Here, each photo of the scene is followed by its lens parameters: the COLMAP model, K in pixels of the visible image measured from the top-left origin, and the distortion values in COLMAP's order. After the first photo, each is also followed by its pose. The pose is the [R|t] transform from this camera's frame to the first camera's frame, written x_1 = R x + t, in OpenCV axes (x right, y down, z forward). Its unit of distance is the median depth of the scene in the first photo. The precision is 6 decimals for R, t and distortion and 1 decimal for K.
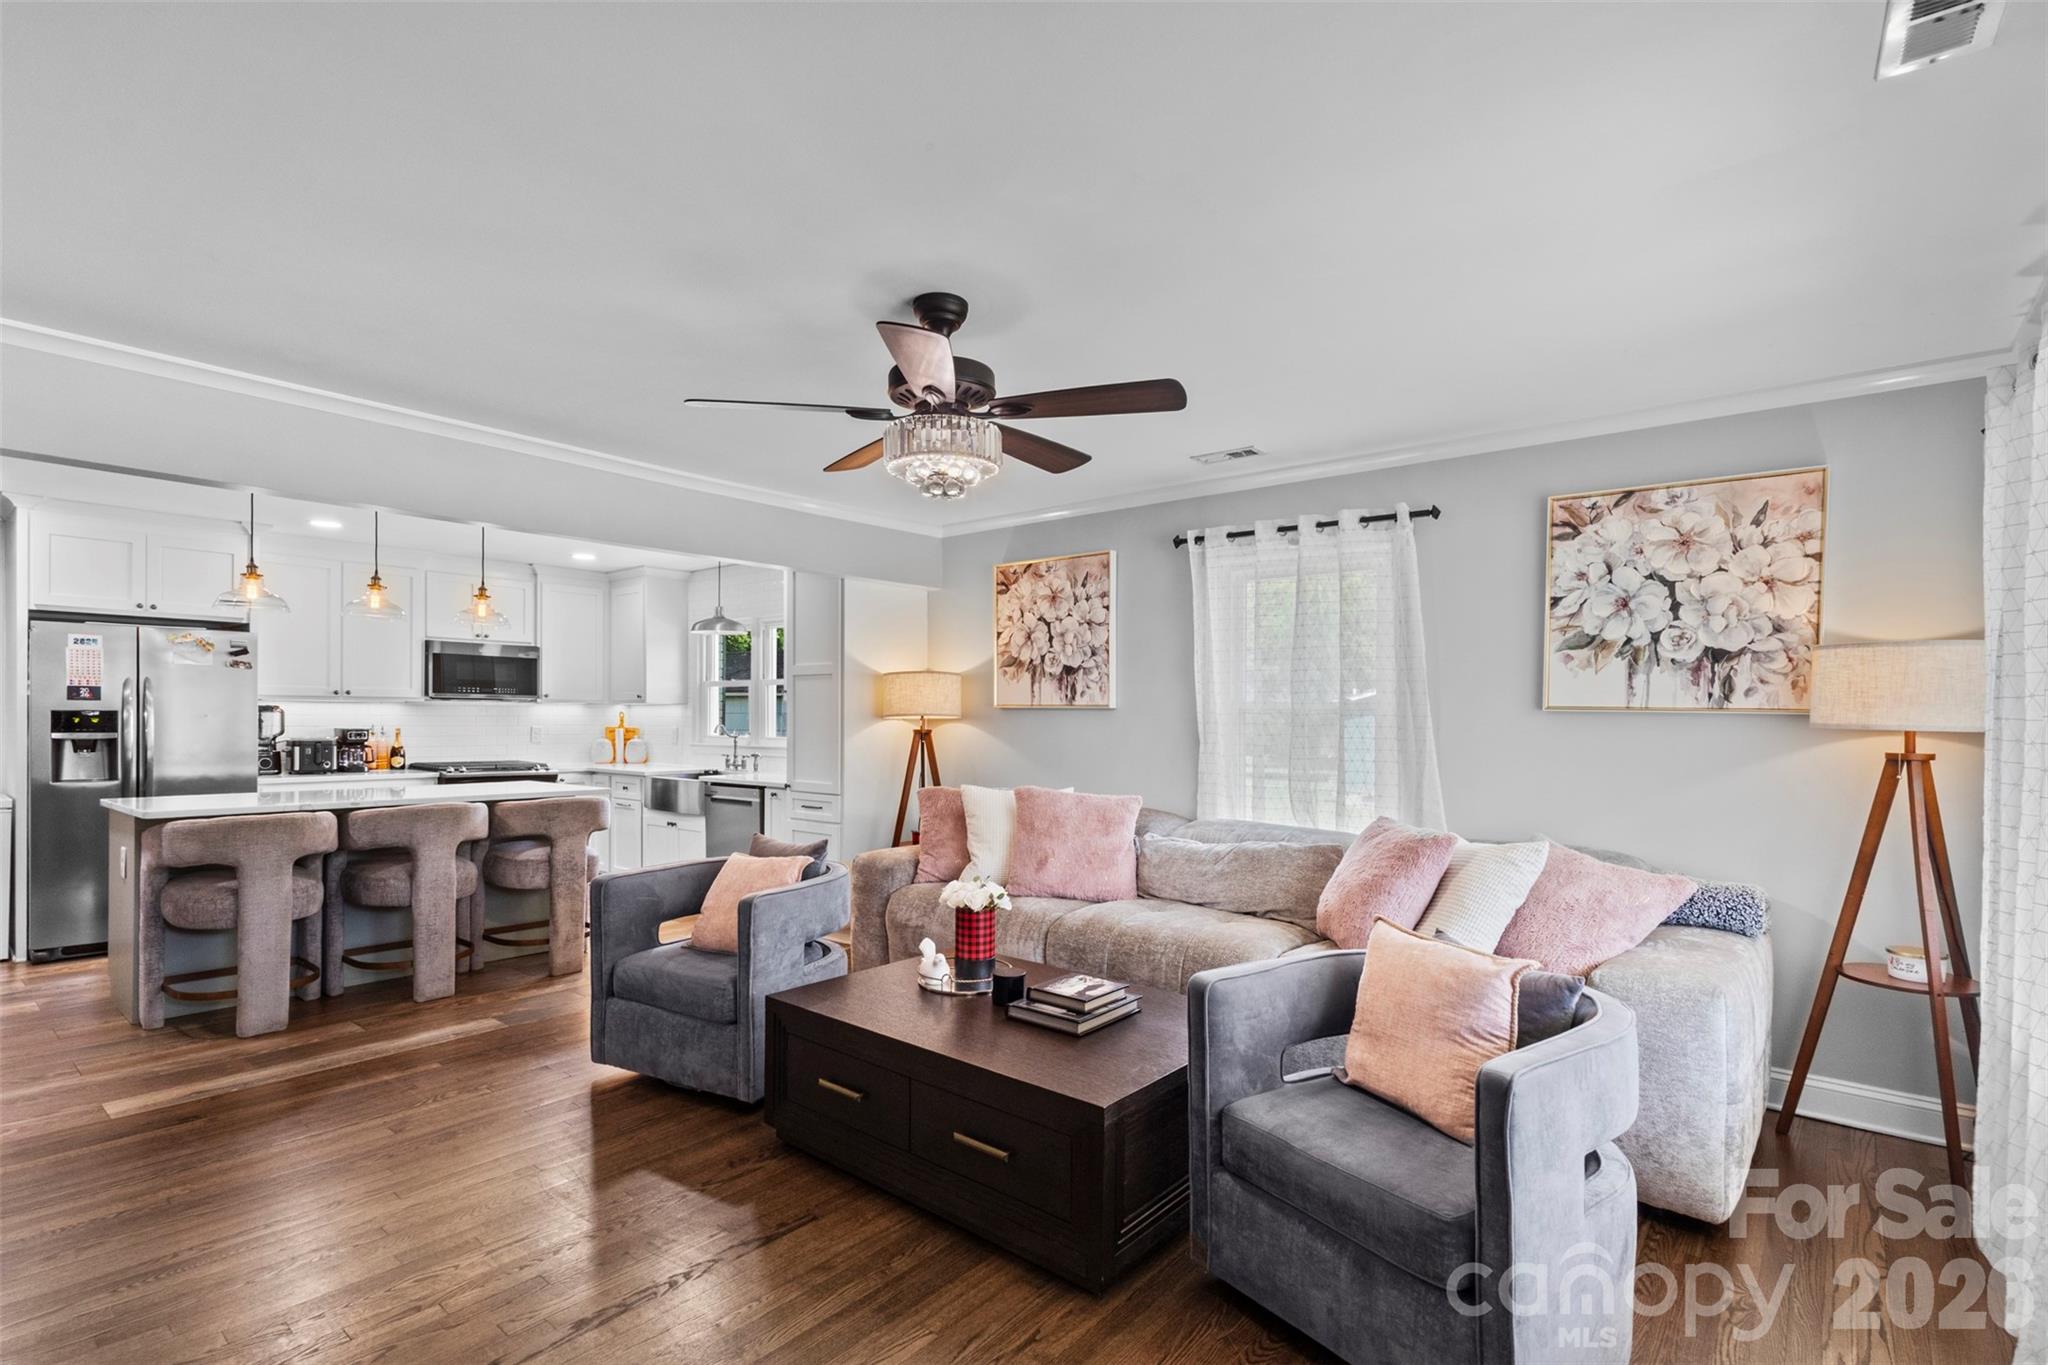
lens RADIAL K [[952.1, 0, 1020.7], [0, 952.1, 729.5], [0, 0, 1]] dist [-0.002440, 0.004697]
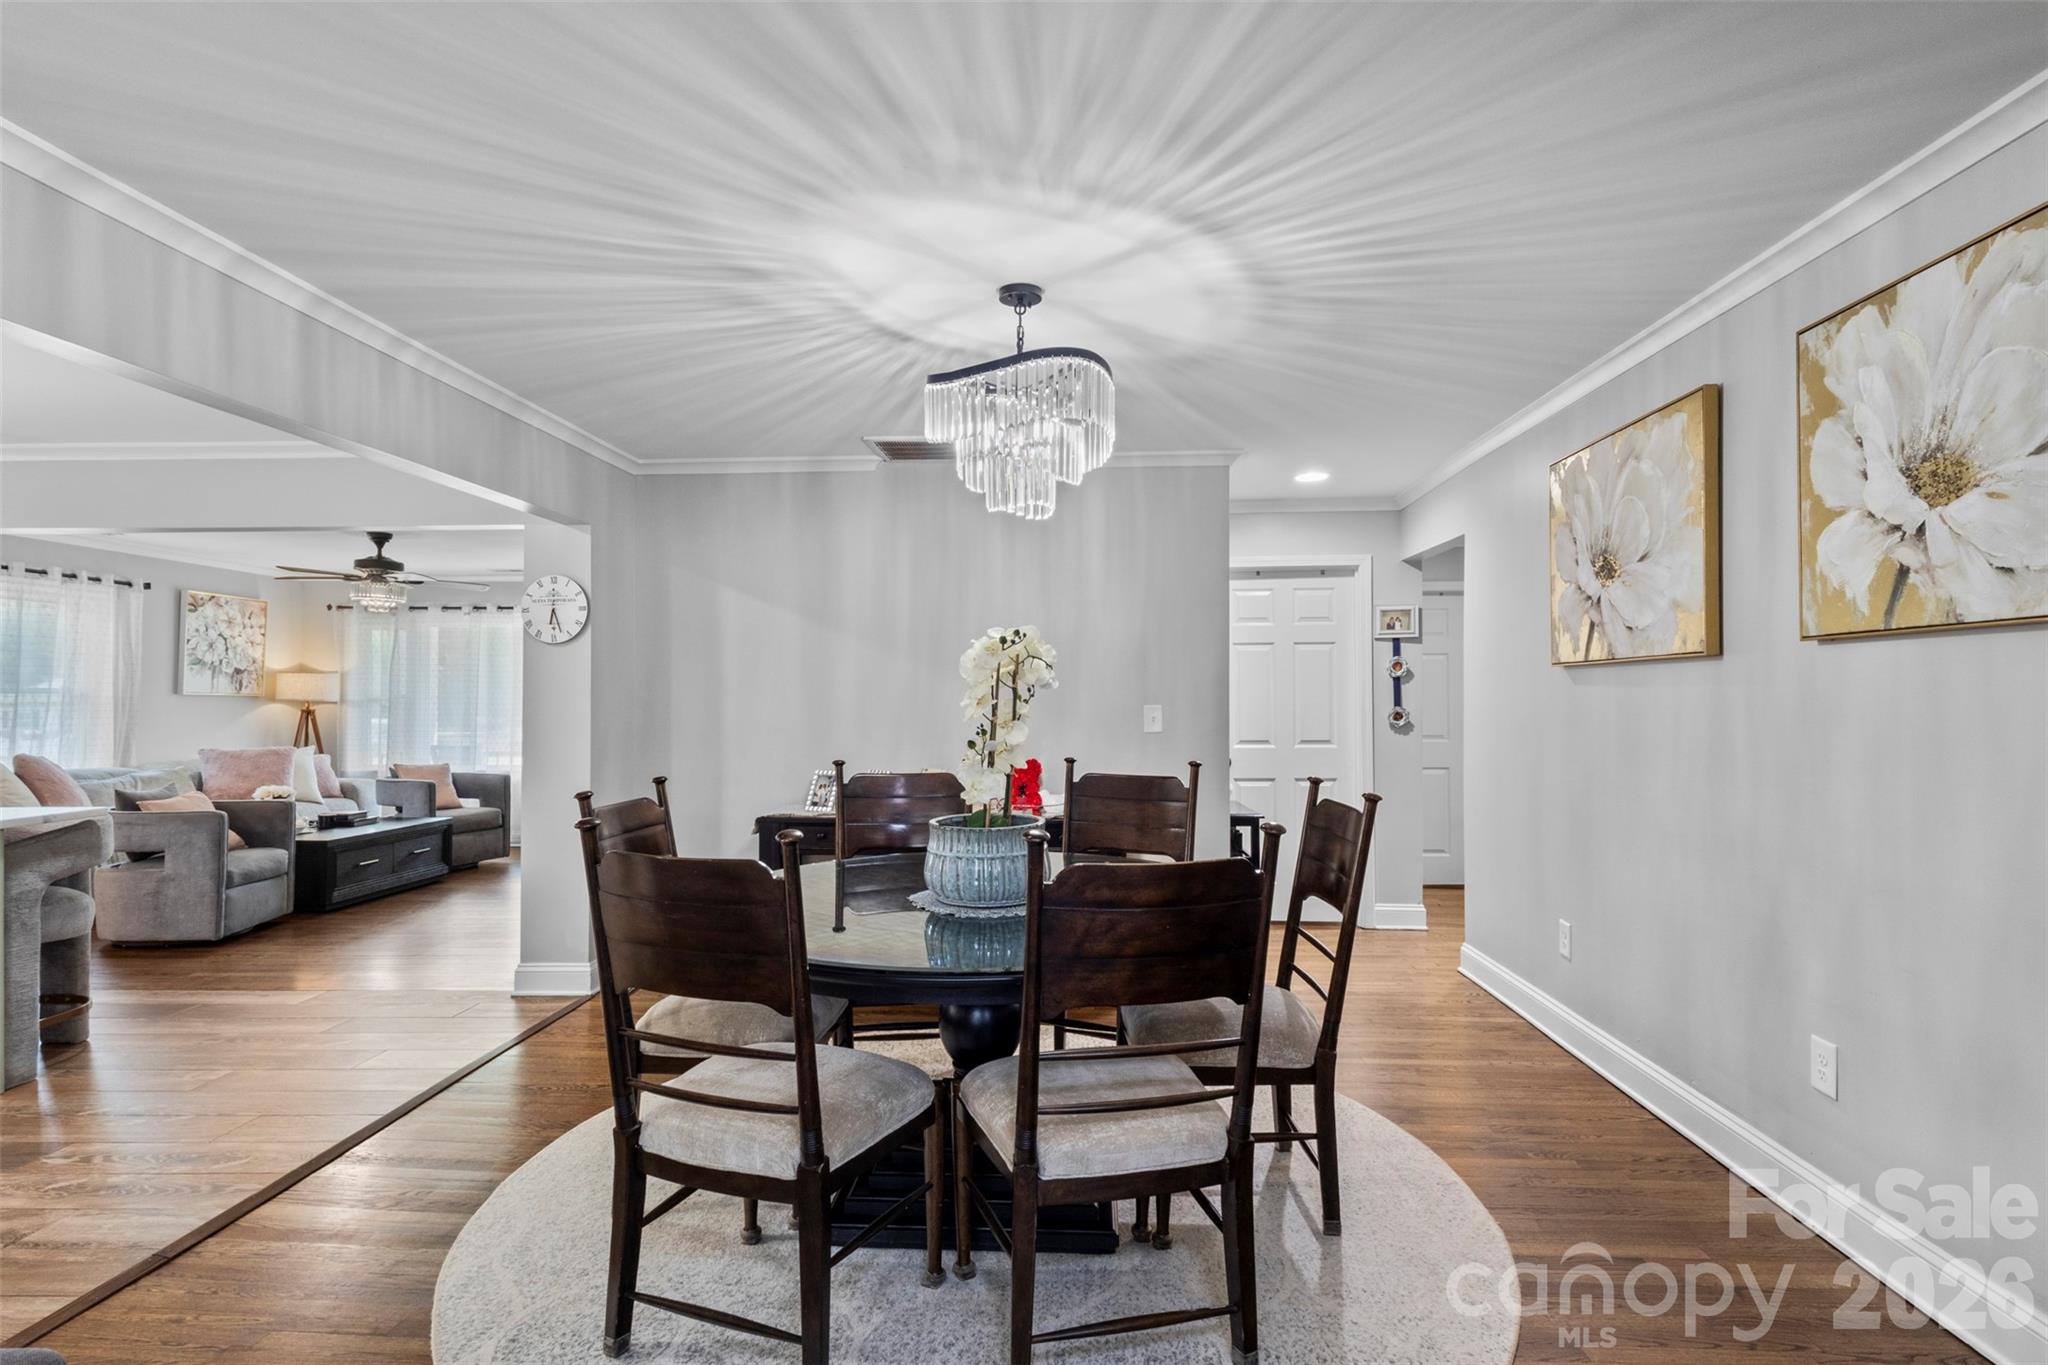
lens RADIAL K [[1044.4, 0, 1030.3], [0, 1044.4, 694.5], [0, 0, 1]] dist [0.017185, -0.004105]
pose [[-0.606860, -0.003663, 0.794800, -1.701697], [0.006463, 0.999934, 0.009542, -0.021395], [-0.794783, 0.010927, -0.606796, 0.678910]]
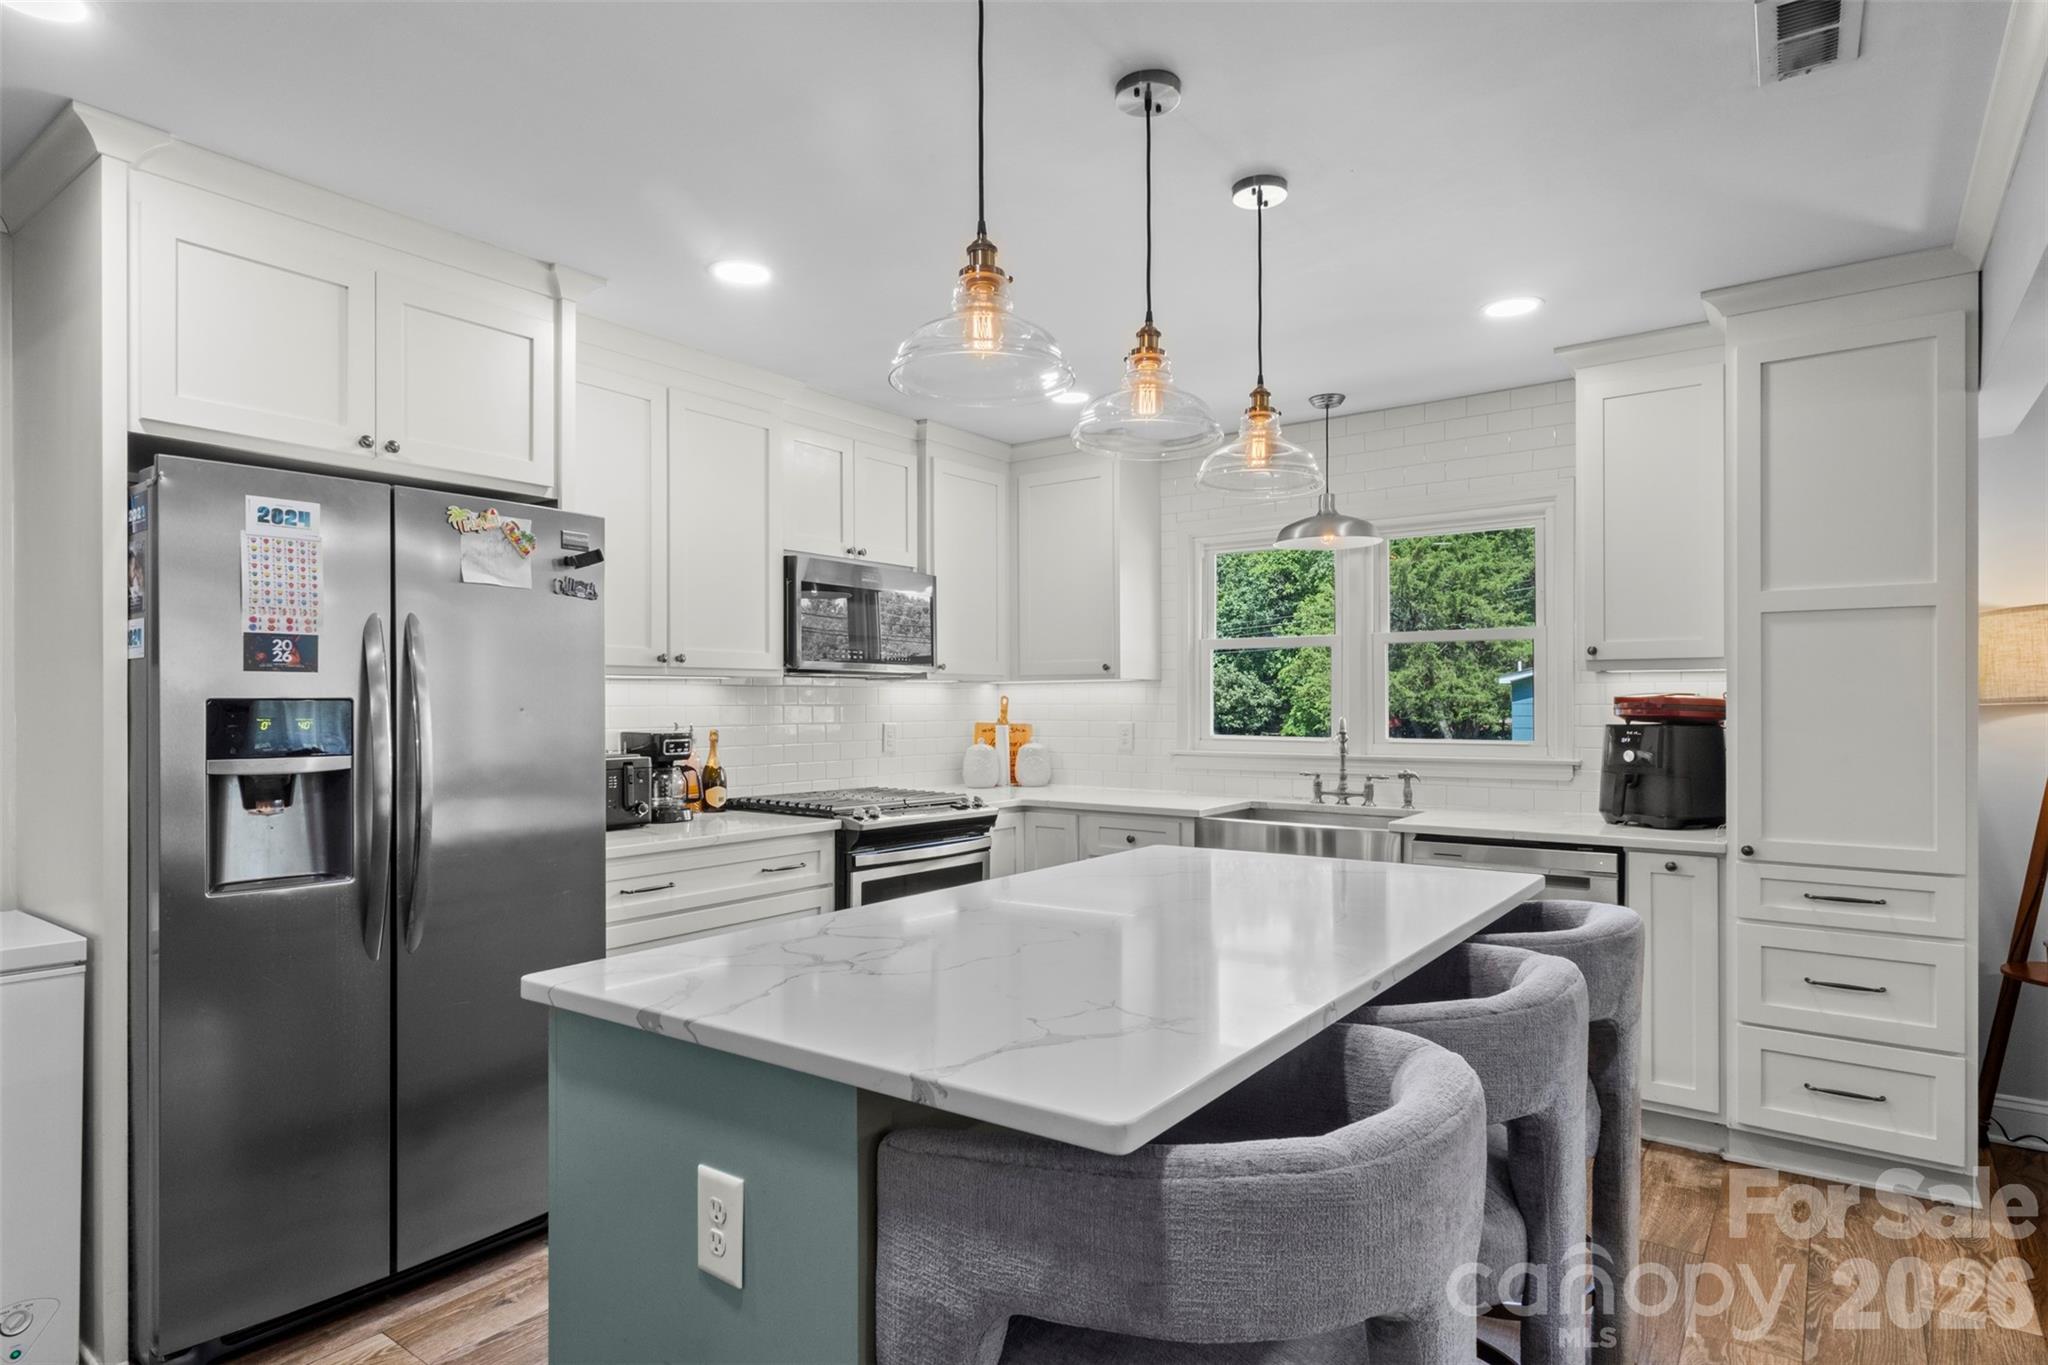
lens RADIAL K [[1096.3, 0, 1017.9], [0, 1096.3, 692.4], [0, 0, 1]] dist [-0.002034, 0.001156]
pose [[0.998814, -0.007634, 0.048084, -0.707033], [0.008676, 0.999731, -0.021501, -0.010533], [-0.047907, 0.021892, 0.998612, 0.549757]]
